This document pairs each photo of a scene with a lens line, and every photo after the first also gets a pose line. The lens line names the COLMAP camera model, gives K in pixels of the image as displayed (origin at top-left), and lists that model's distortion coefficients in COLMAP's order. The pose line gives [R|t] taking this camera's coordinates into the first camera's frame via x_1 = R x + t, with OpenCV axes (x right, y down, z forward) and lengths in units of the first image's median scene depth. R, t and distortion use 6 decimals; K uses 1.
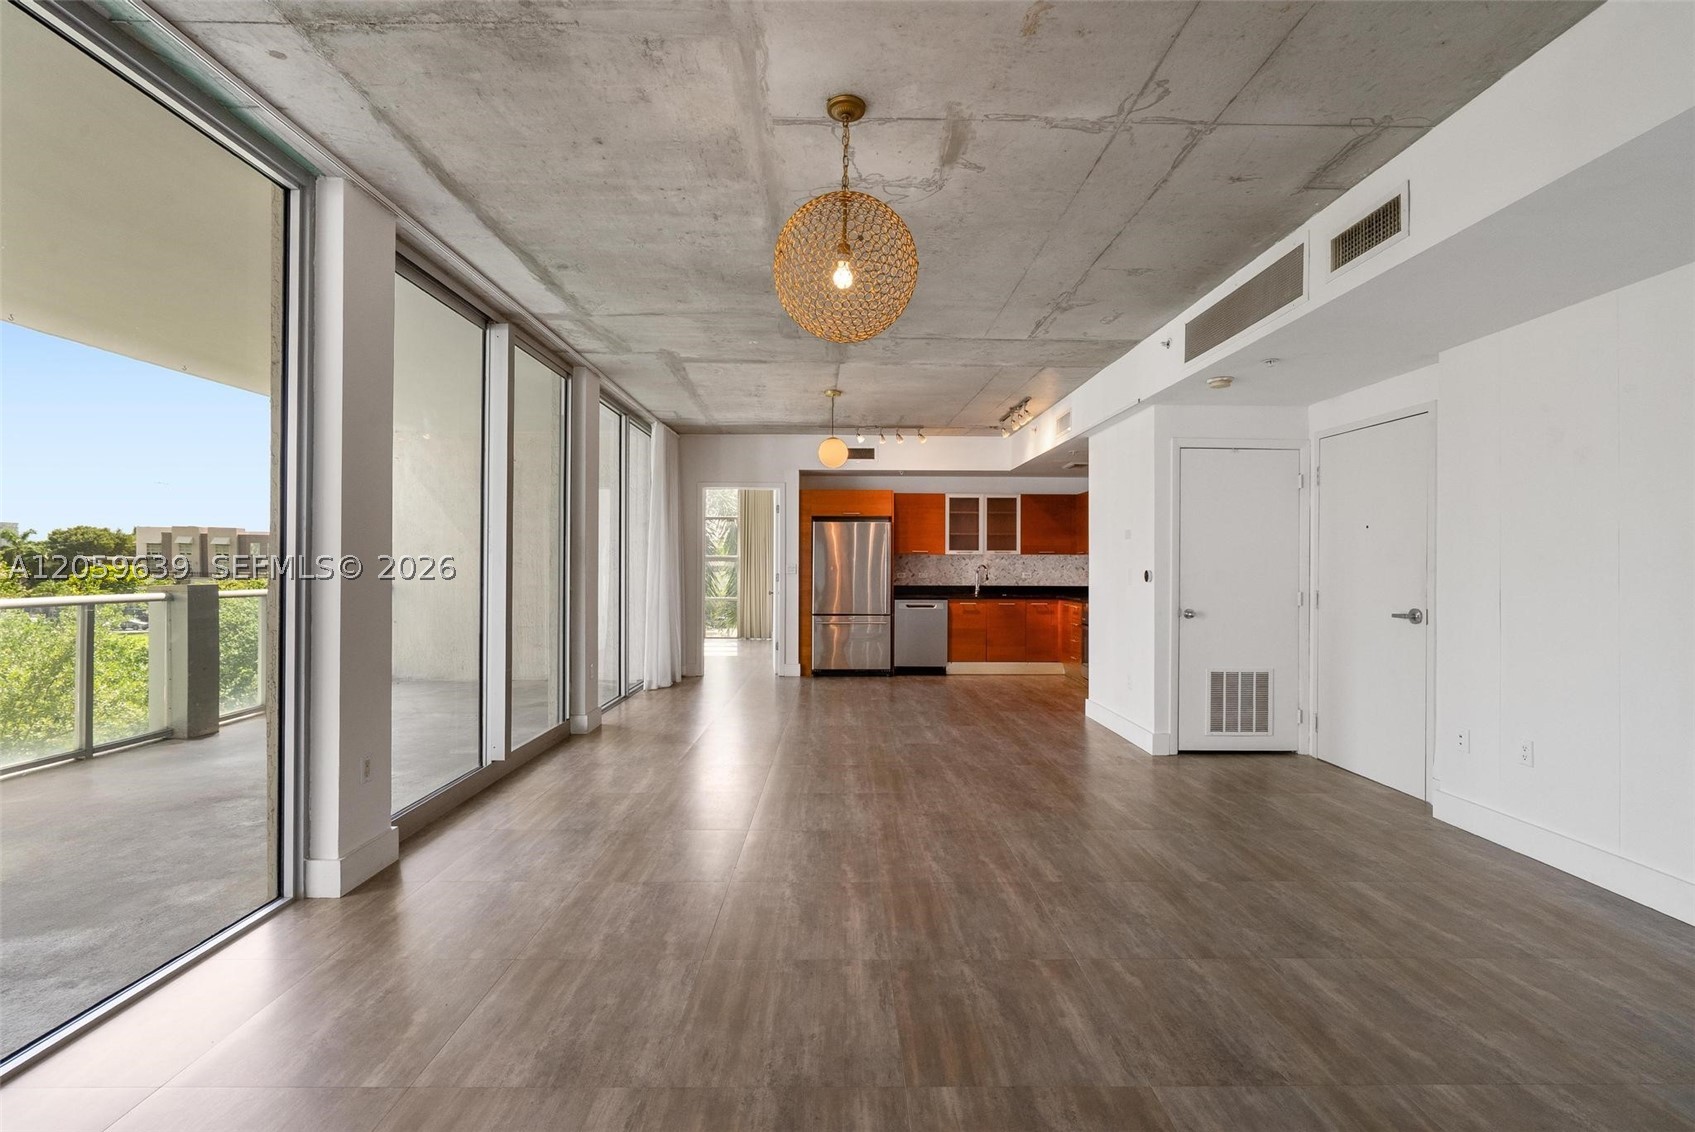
lens RADIAL K [[764.2, 0, 845.8], [0, 764.2, 561.4], [0, 0, 1]] dist [-0.008818, 0.000079]
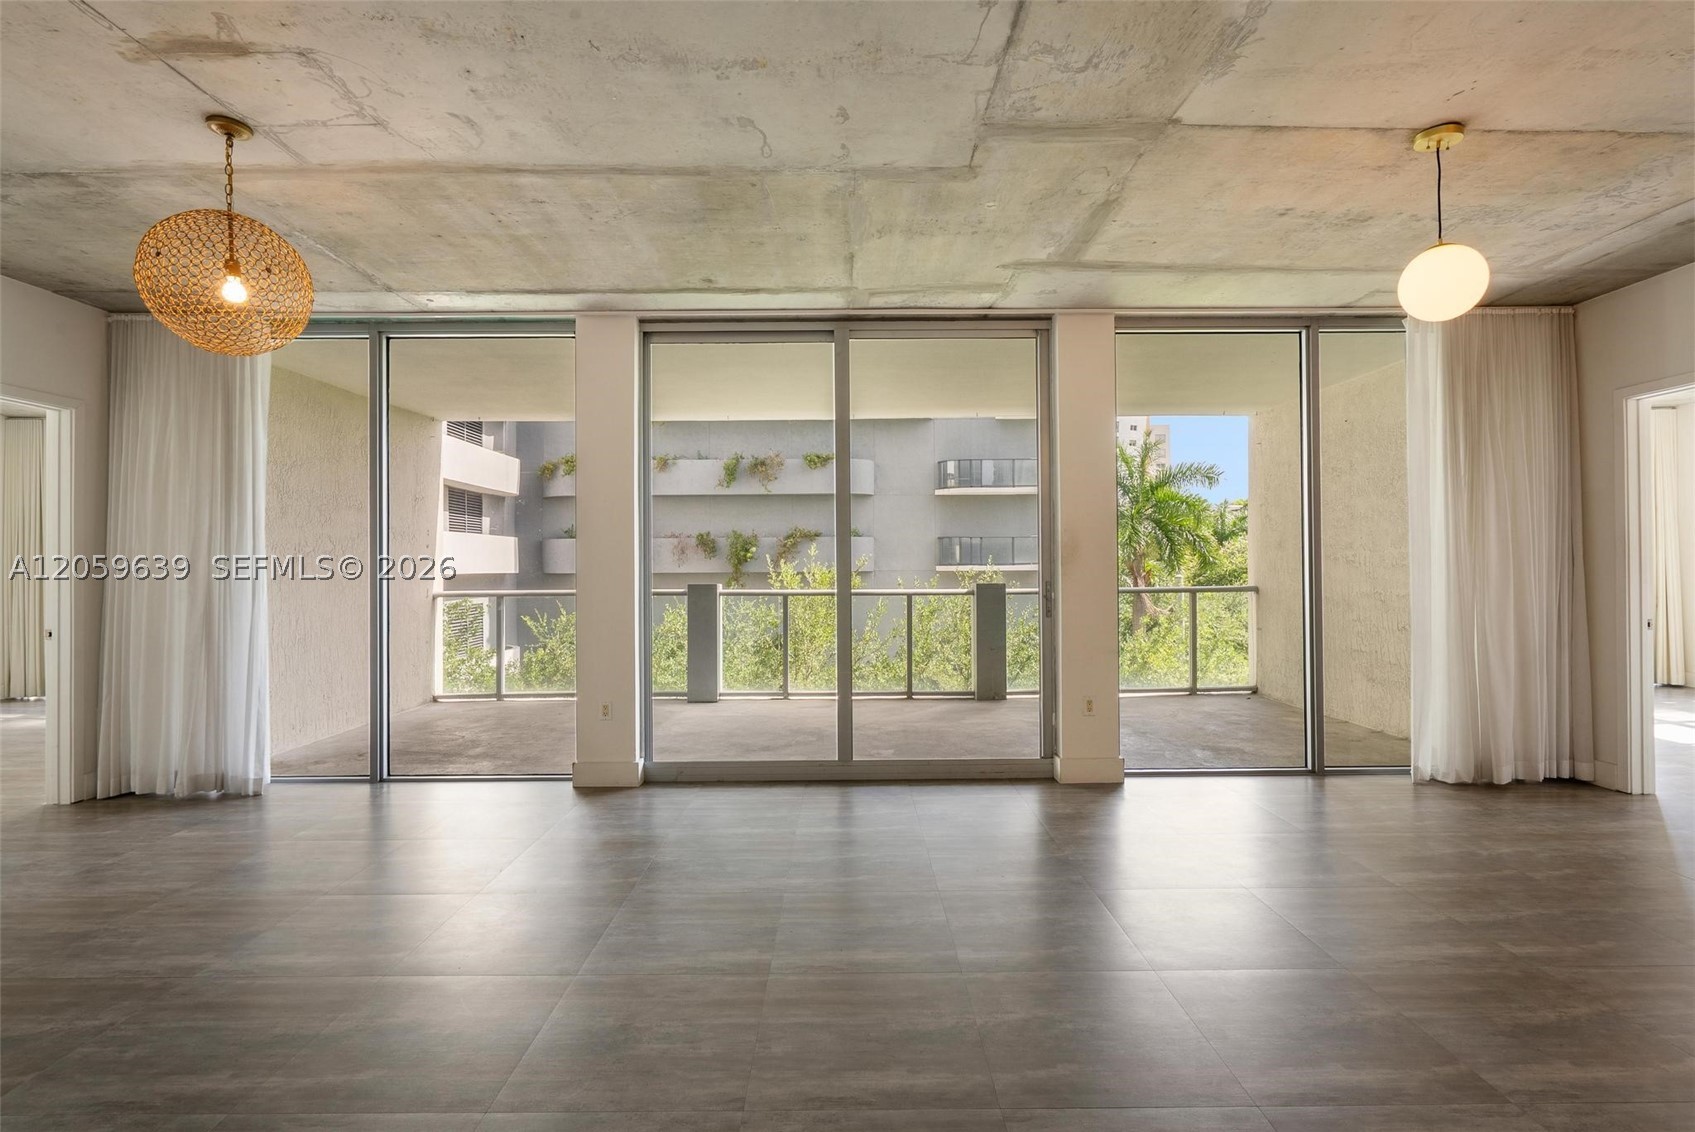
lens RADIAL K [[765.6, 0, 848.1], [0, 765.6, 561.7], [0, 0, 1]] dist [-0.001845, 0.000468]
pose [[-0.006006, -0.009874, -0.999933, 0.288896], [0.013285, 0.999862, -0.009953, 0.003739], [0.999894, -0.013344, -0.005874, 0.517253]]
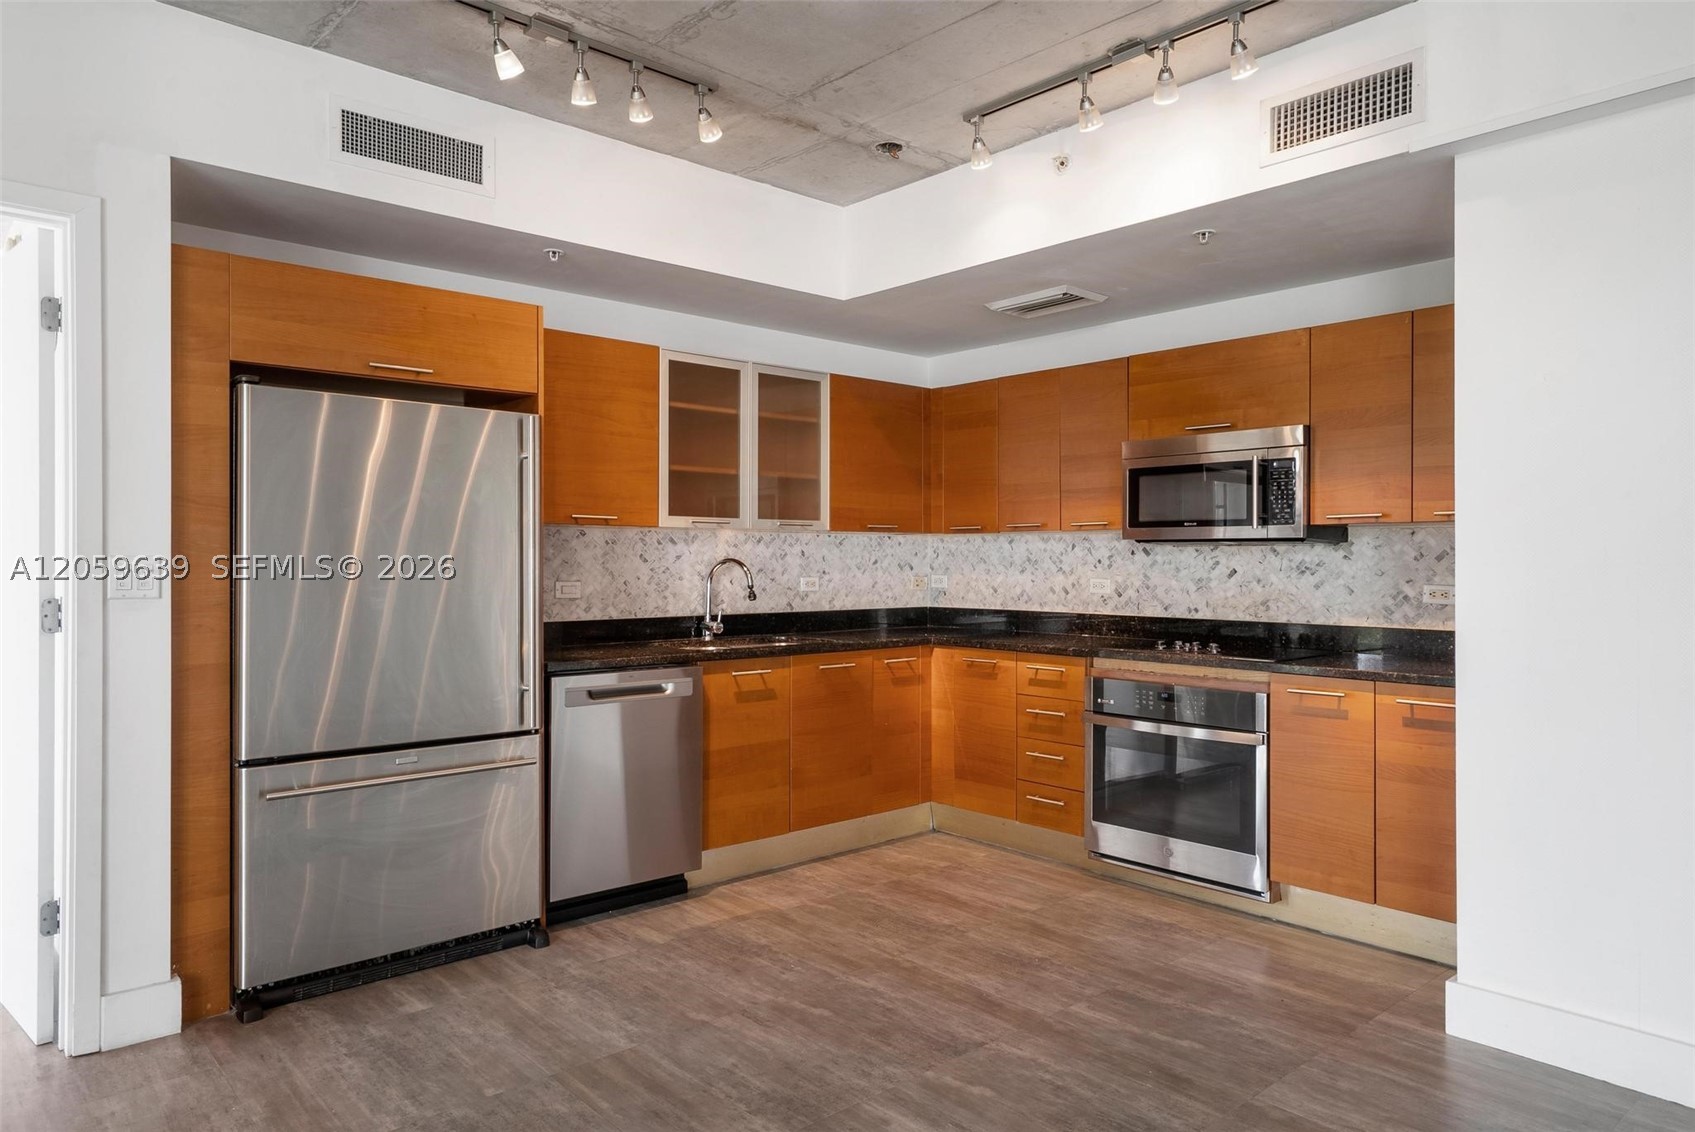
lens RADIAL K [[1081.7, 0, 847.8], [0, 1081.7, 558.3], [0, 0, 1]] dist [0.008273, 0.001542]
pose [[0.753083, -0.002532, 0.657920, -0.125577], [-0.000671, 0.999989, 0.004617, 0.002083], [-0.657925, -0.003918, 0.753073, 0.611650]]
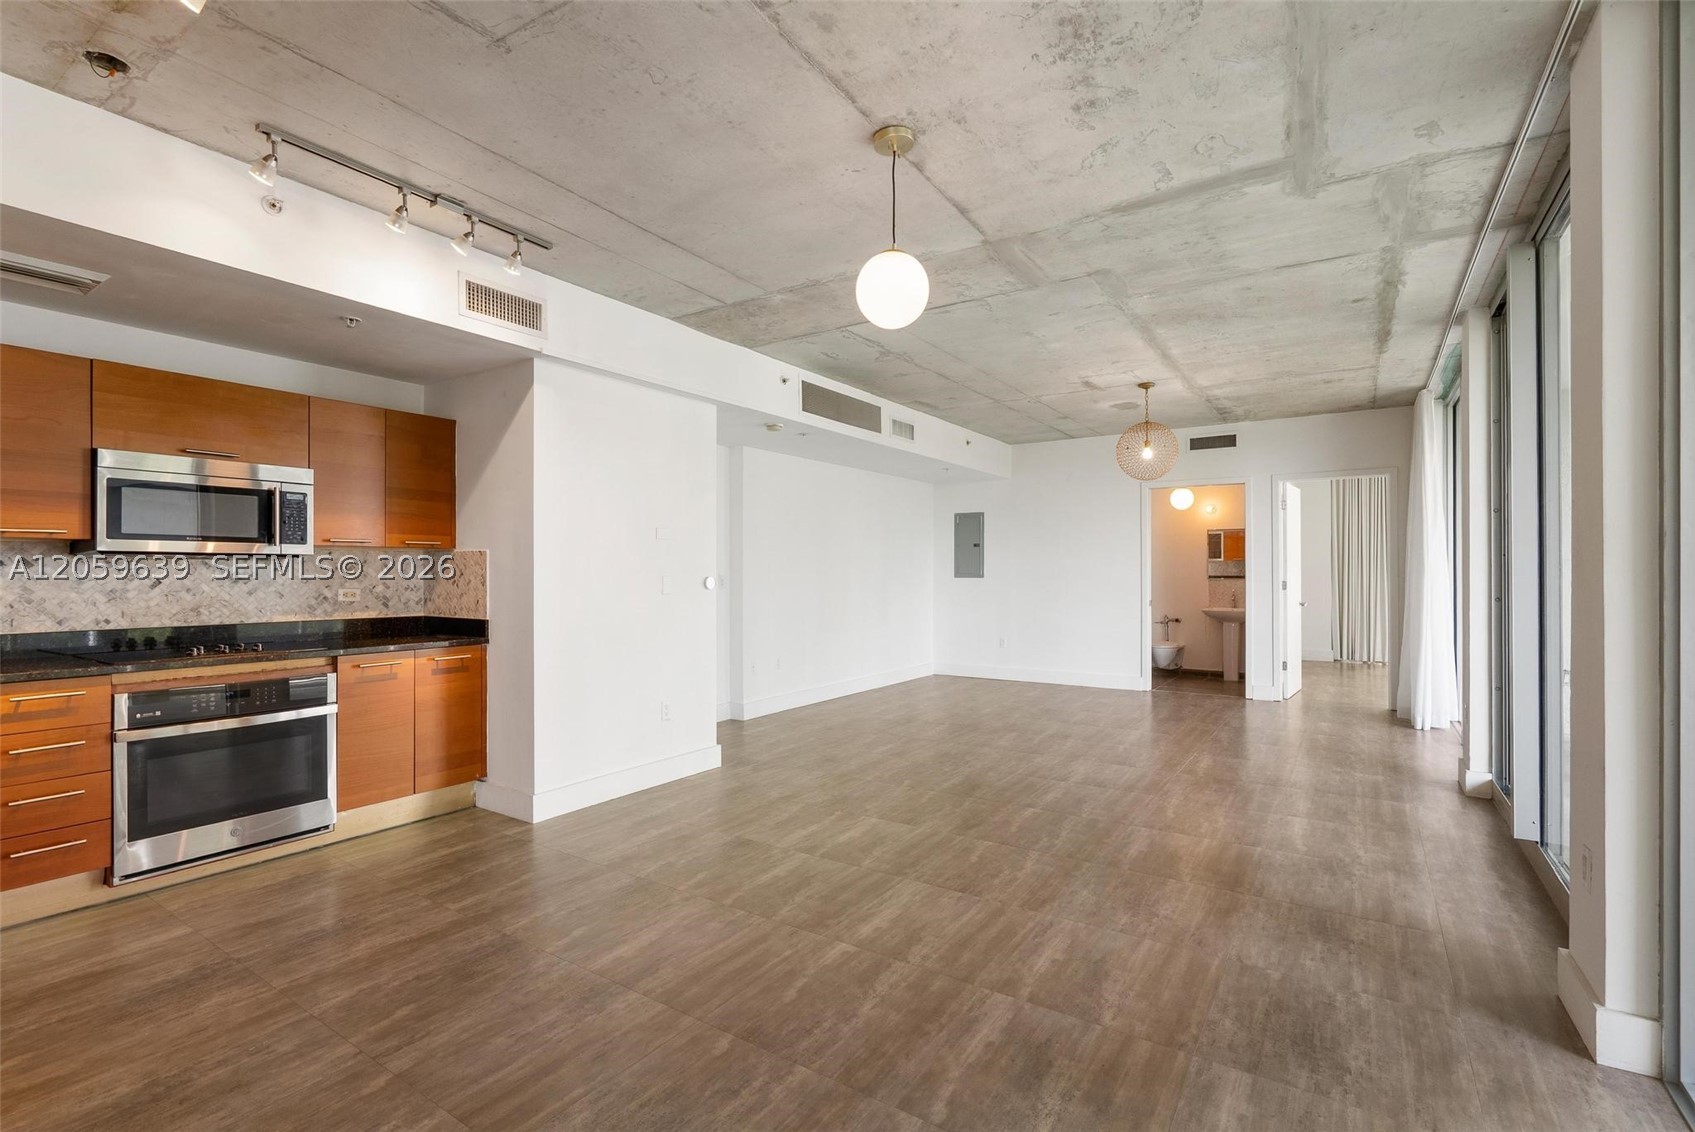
lens RADIAL K [[770.2, 0, 850.9], [0, 770.2, 569.9], [0, 0, 1]] dist [-0.001735, -0.000034]
pose [[-0.829337, -0.001573, 0.558747, -0.167545], [-0.005076, 0.999976, -0.004719, 0.004277], [-0.558726, -0.006751, -0.829325, 1.008451]]
